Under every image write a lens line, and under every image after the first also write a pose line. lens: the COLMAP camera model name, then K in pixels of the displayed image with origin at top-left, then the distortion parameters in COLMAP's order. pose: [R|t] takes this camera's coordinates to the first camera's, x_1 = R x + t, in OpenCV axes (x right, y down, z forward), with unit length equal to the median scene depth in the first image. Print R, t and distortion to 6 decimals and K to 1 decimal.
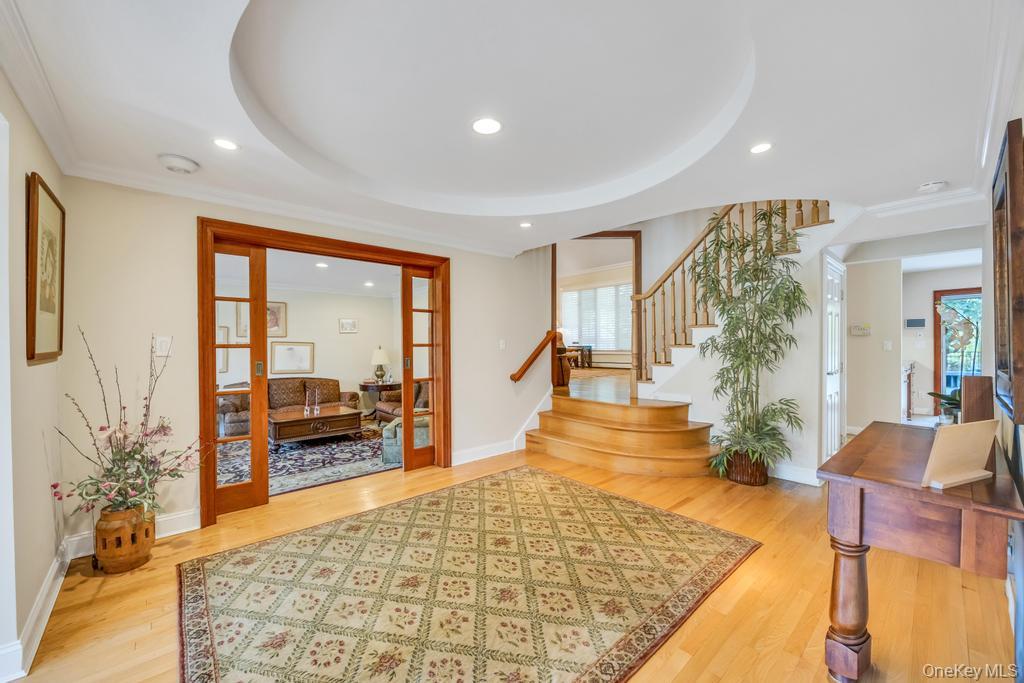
lens RADIAL K [[398.1, 0, 509.7], [0, 398.1, 347.8], [0, 0, 1]] dist [-0.011594, 0.000081]
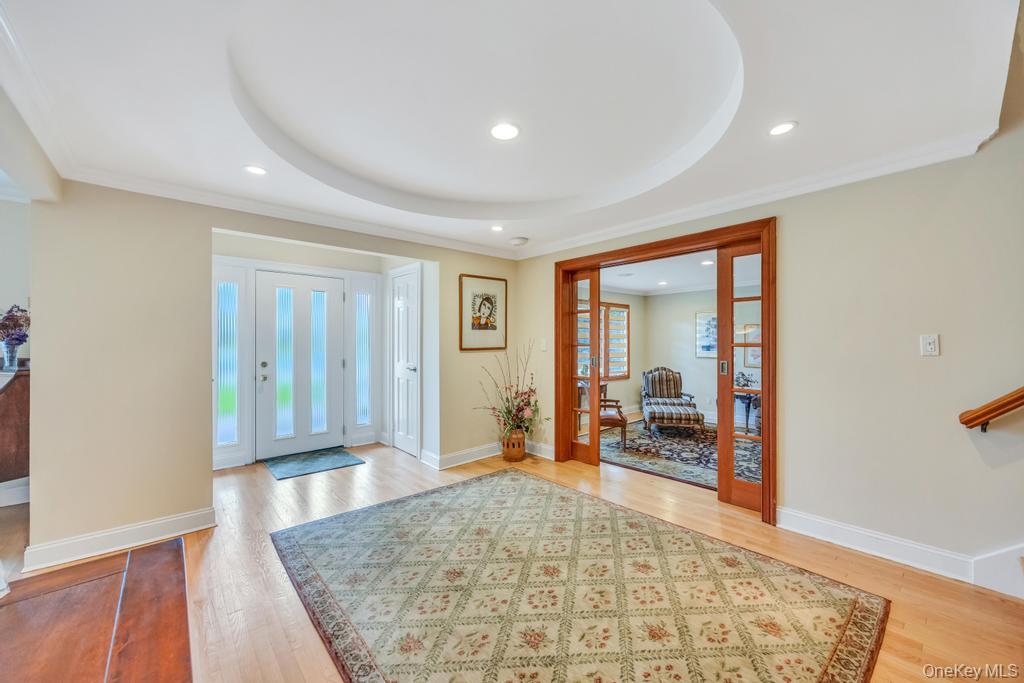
lens RADIAL K [[392.2, 0, 513.3], [0, 392.2, 338.8], [0, 0, 1]] dist [-0.005756, 0.000108]
pose [[-0.003512, -0.005182, -0.999980, 0.539664], [-0.004072, 0.999978, -0.005168, -0.012952], [0.999986, 0.004054, -0.003533, 0.582984]]
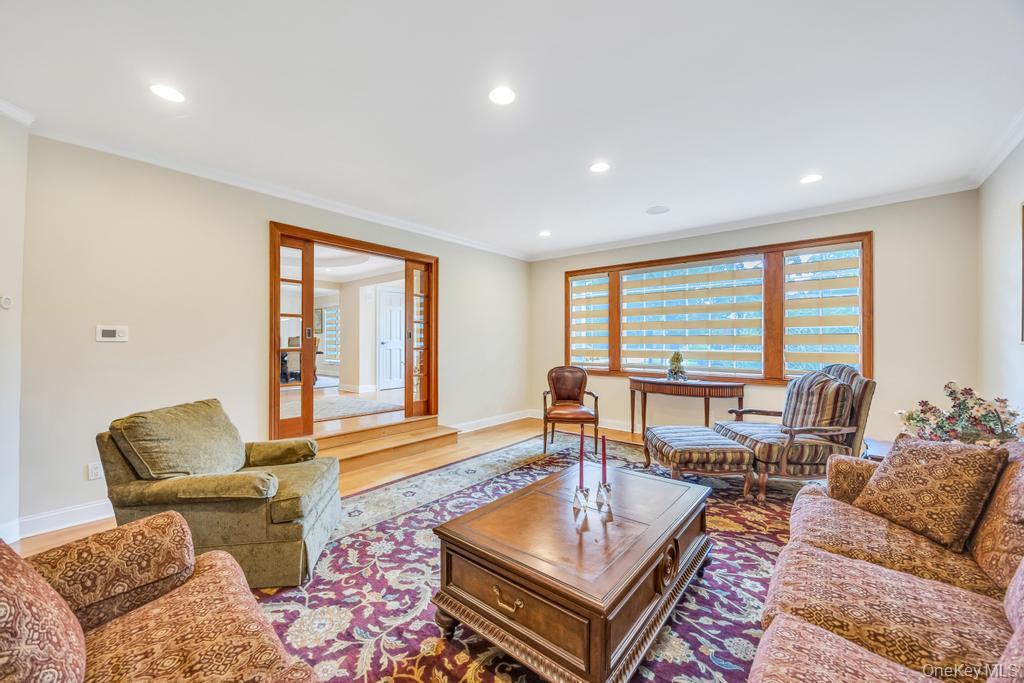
lens RADIAL K [[391.4, 0, 512.0], [0, 391.4, 341.5], [0, 0, 1]] dist [-0.000351, 0.000092]
pose [[-0.988322, 0.003563, -0.152338, -0.645331], [0.003568, 0.999994, 0.000238, 0.061858], [0.152337, -0.000308, -0.988328, 2.137777]]
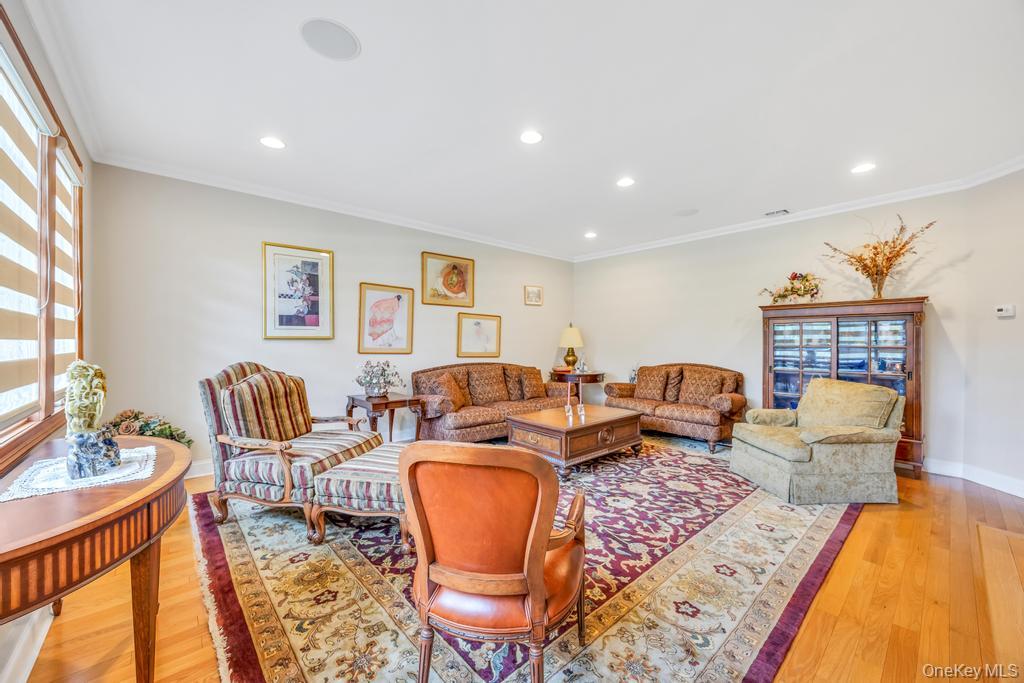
lens RADIAL K [[391.4, 0, 512.0], [0, 391.4, 341.5], [0, 0, 1]] dist [-0.000351, 0.000092]
pose [[0.999943, 0.009950, -0.003801, -0.995824], [-0.009955, 0.999950, -0.001263, 0.074433], [0.003789, 0.001301, 0.999992, 0.573133]]
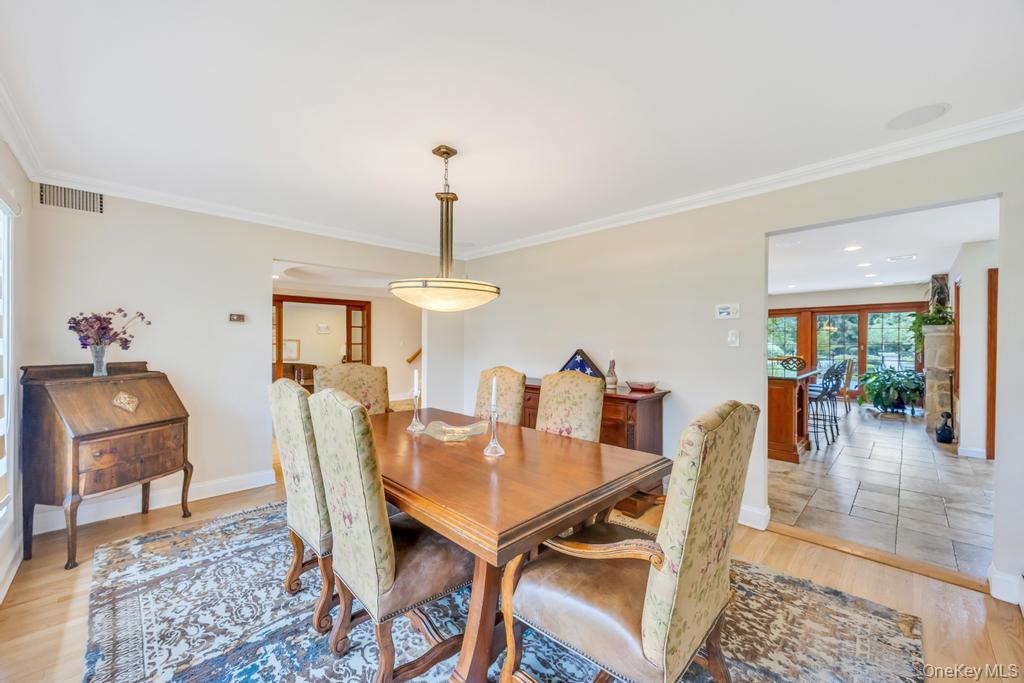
lens RADIAL K [[391.4, 0, 512.0], [0, 391.4, 341.5], [0, 0, 1]] dist [-0.000351, 0.000092]
pose [[0.998688, 0.010133, 0.050197, 0.493400], [-0.009960, 0.999944, -0.003706, -0.021283], [-0.050231, 0.003202, 0.998732, -1.087179]]
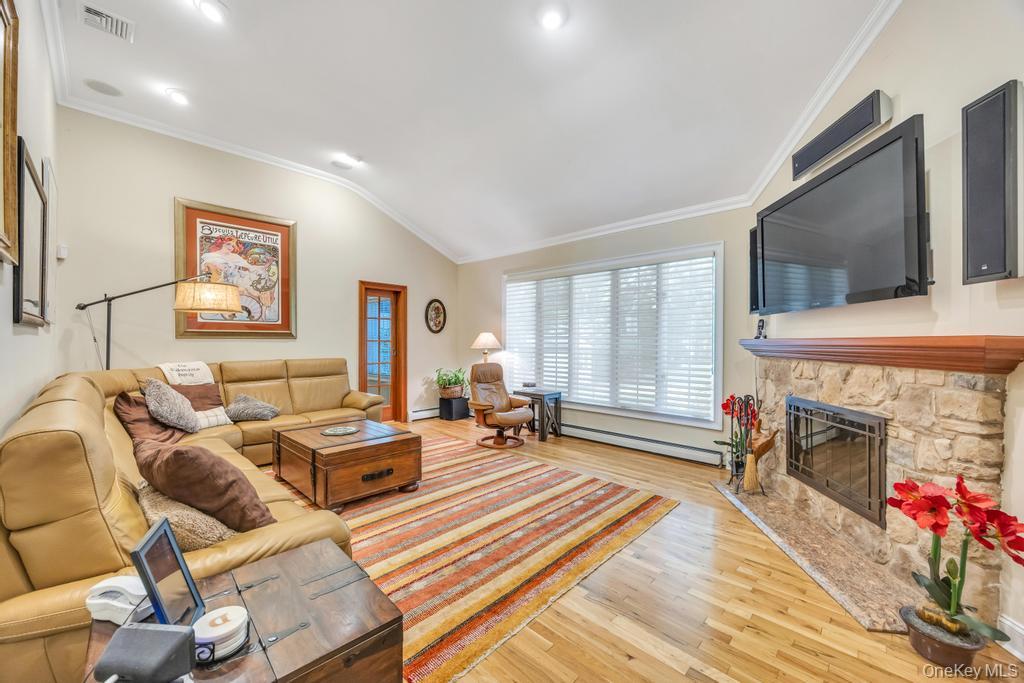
lens RADIAL K [[394.8, 0, 513.8], [0, 394.8, 344.2], [0, 0, 1]] dist [-0.001109, -0.000047]
pose [[0.995864, 0.009052, 0.090408, 0.298388], [-0.009141, 0.999958, 0.000569, -0.185173], [-0.090399, -0.001394, 0.995905, 1.507186]]
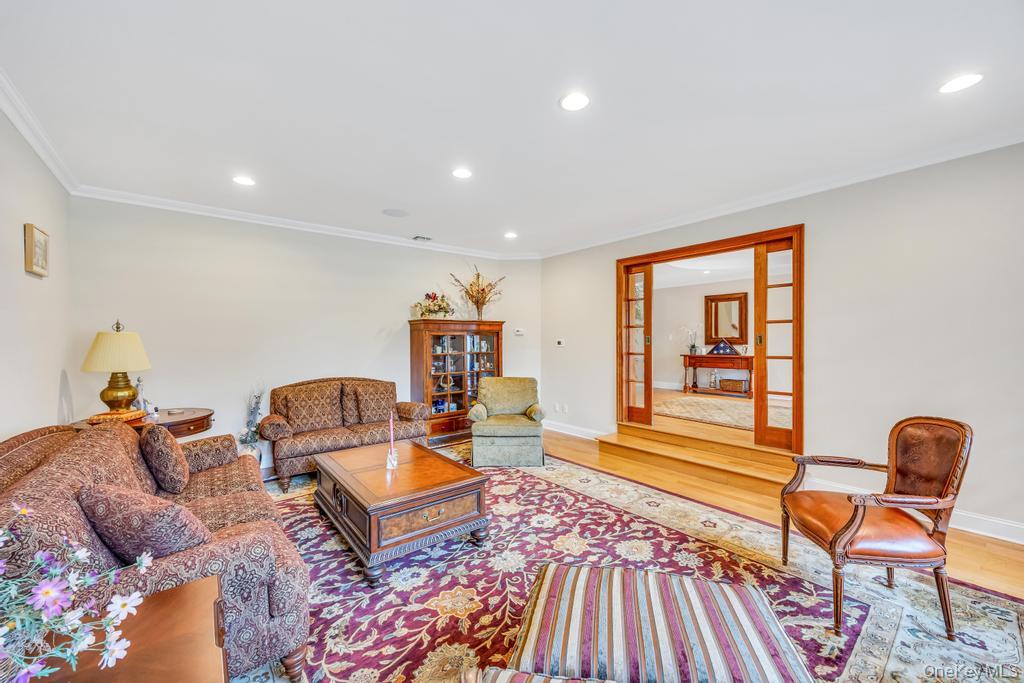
lens RADIAL K [[394.8, 0, 513.8], [0, 394.8, 344.2], [0, 0, 1]] dist [-0.001109, -0.000047]
pose [[0.045621, -0.003809, 0.998952, -1.561918], [0.010171, 0.999943, 0.003348, 0.042211], [-0.998907, 0.010008, 0.045657, 1.389370]]
